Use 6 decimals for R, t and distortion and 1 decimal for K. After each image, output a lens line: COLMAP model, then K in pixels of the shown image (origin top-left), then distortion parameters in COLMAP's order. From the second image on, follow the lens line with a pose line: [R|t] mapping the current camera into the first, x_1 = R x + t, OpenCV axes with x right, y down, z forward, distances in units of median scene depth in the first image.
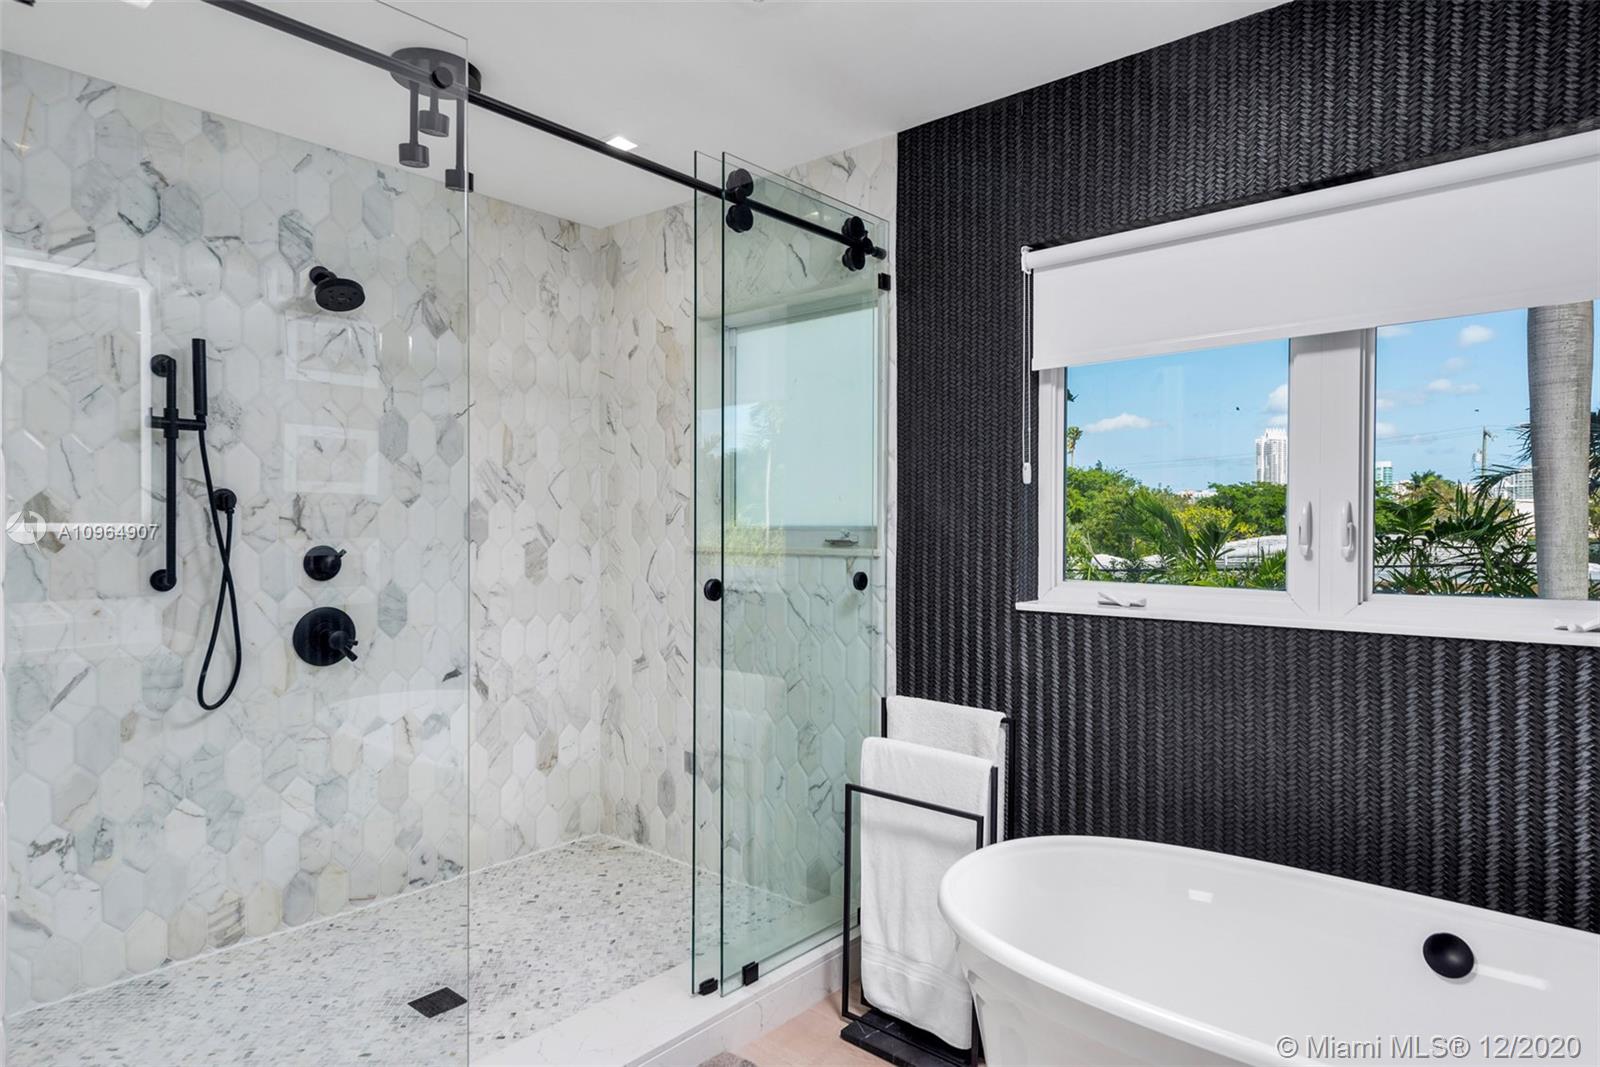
lens RADIAL K [[922.4, 0, 800.0], [0, 922.4, 533.5], [0, 0, 1]] dist [0.034601, -0.030198]
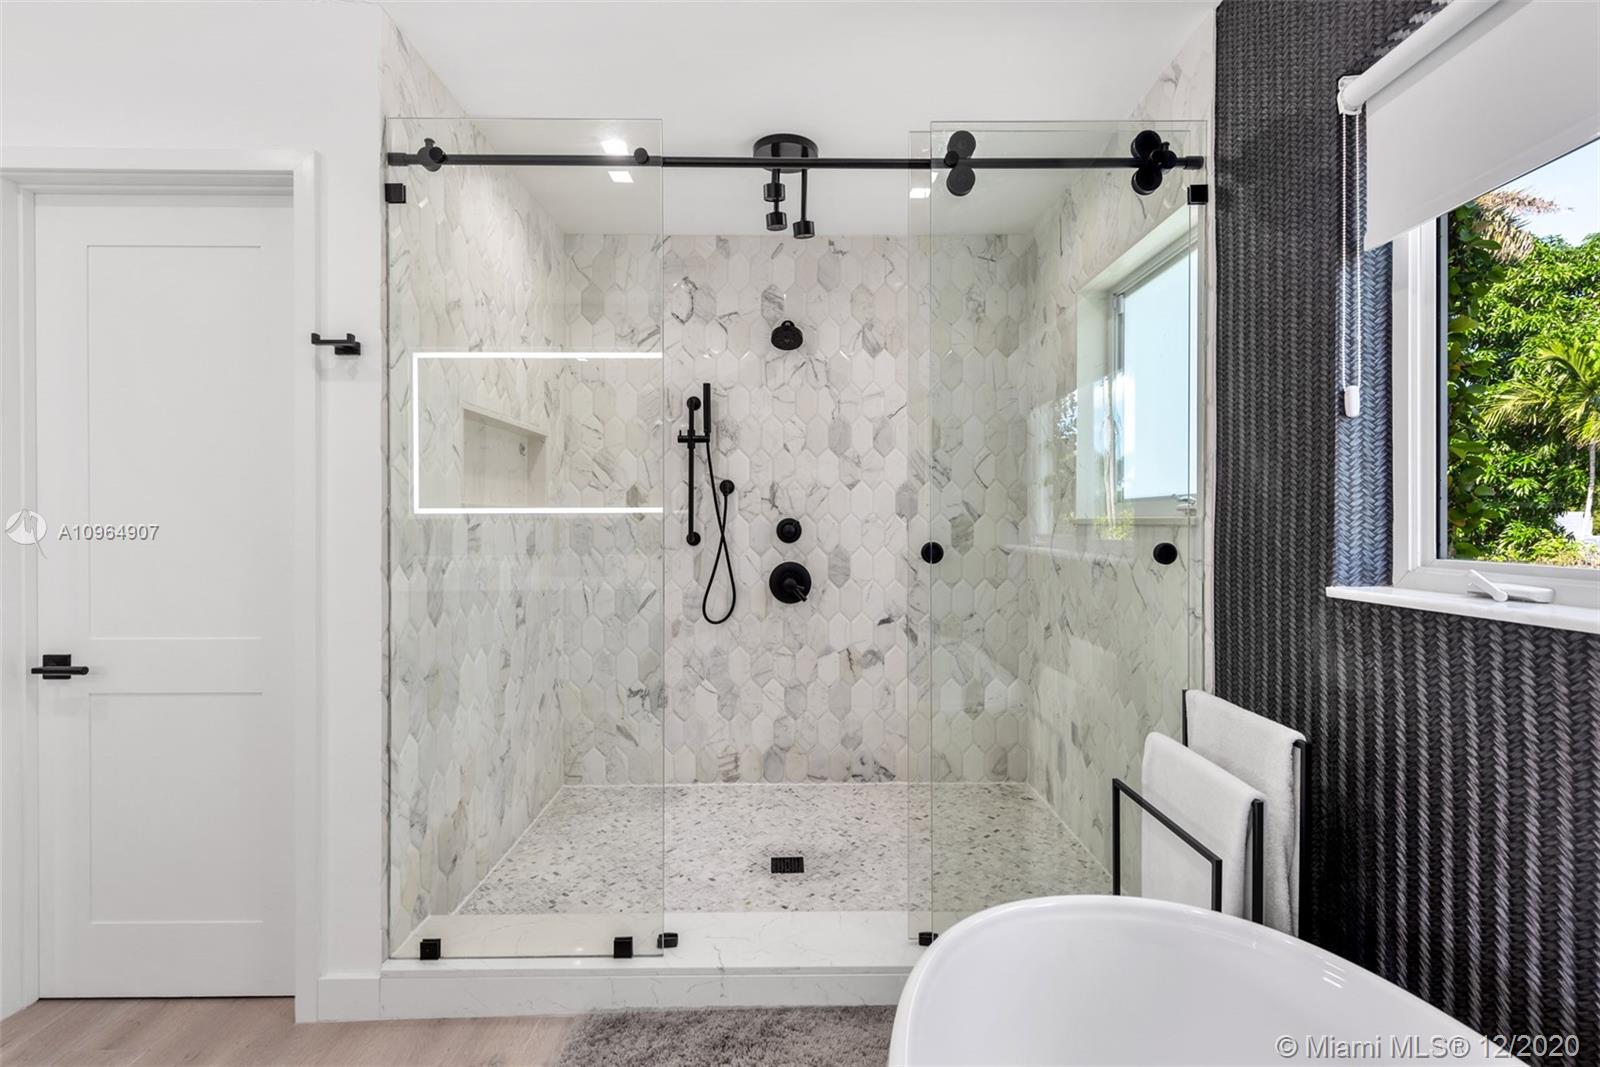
lens RADIAL K [[733.3, 0, 794.4], [0, 733.3, 521.6], [0, 0, 1]] dist [0.034405, -0.021674]
pose [[0.659433, -0.002879, -0.751758, 0.346490], [-0.002271, 0.999980, -0.005821, 0.026255], [0.751760, 0.005546, 0.659413, 0.285306]]
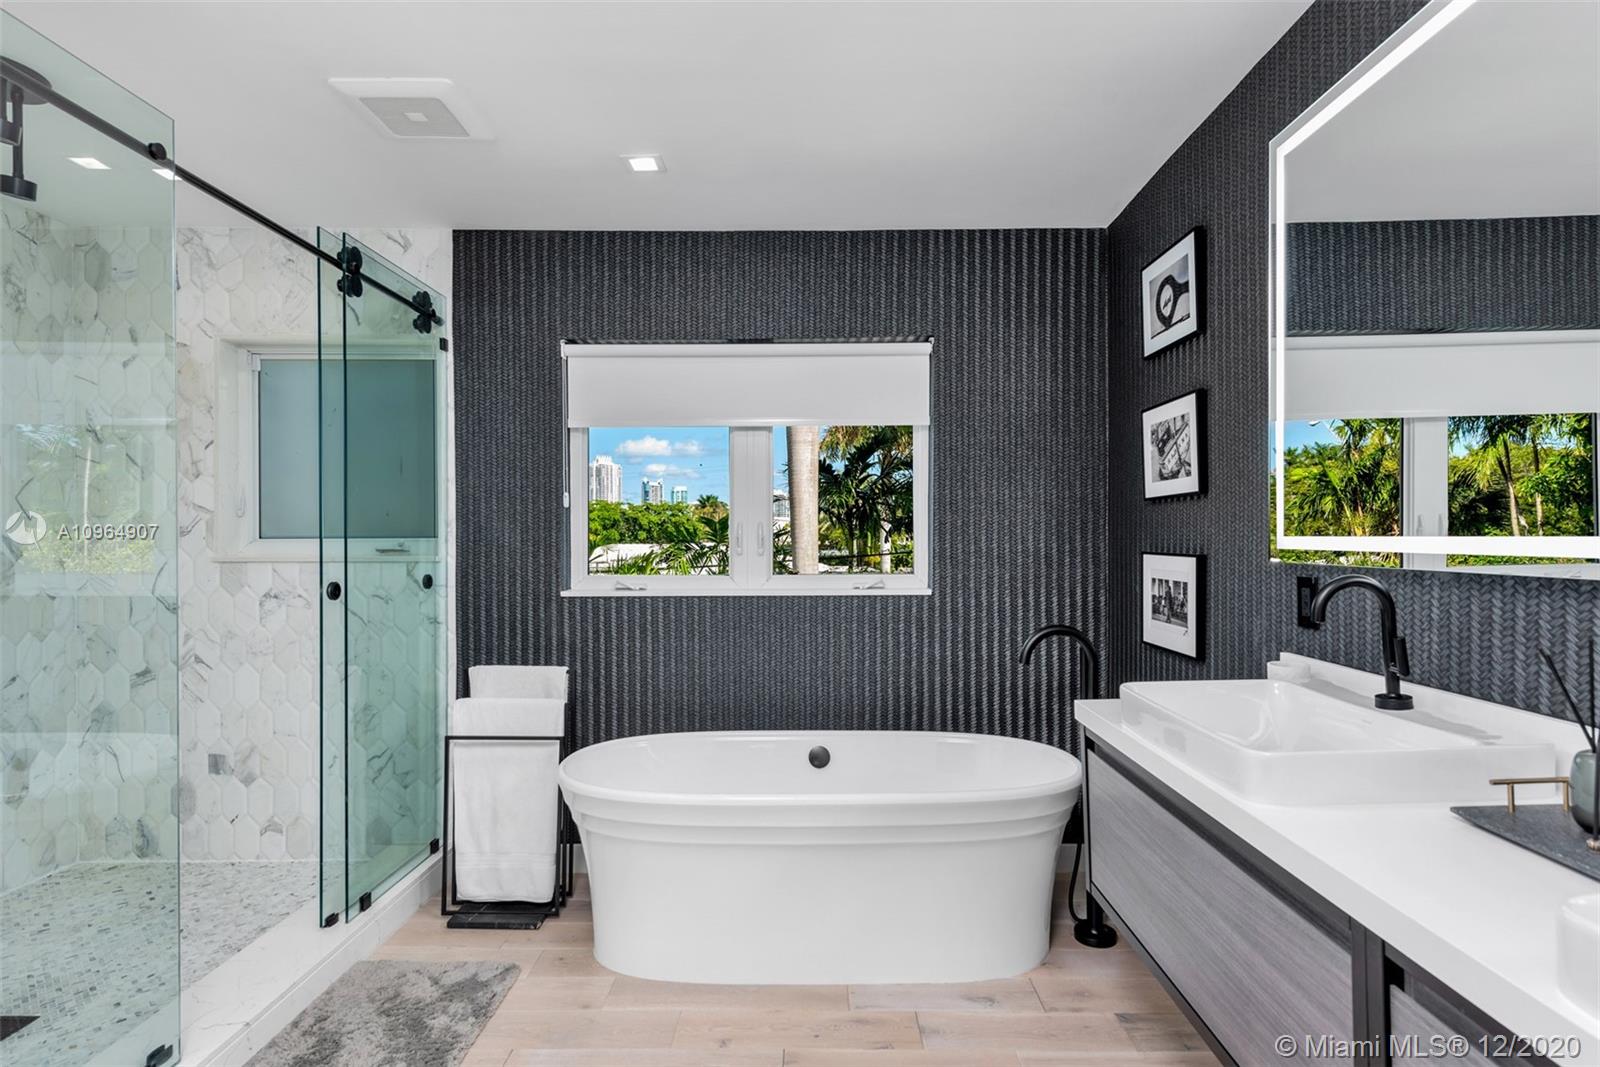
lens RADIAL K [[845.9, 0, 801.6], [0, 845.9, 542.2], [0, 0, 1]] dist [0.005577, 0.000590]
pose [[0.763110, -0.006688, 0.646235, -0.283045], [0.007806, 0.999969, 0.001131, 0.000842], [-0.646222, 0.004182, 0.763138, -0.197293]]
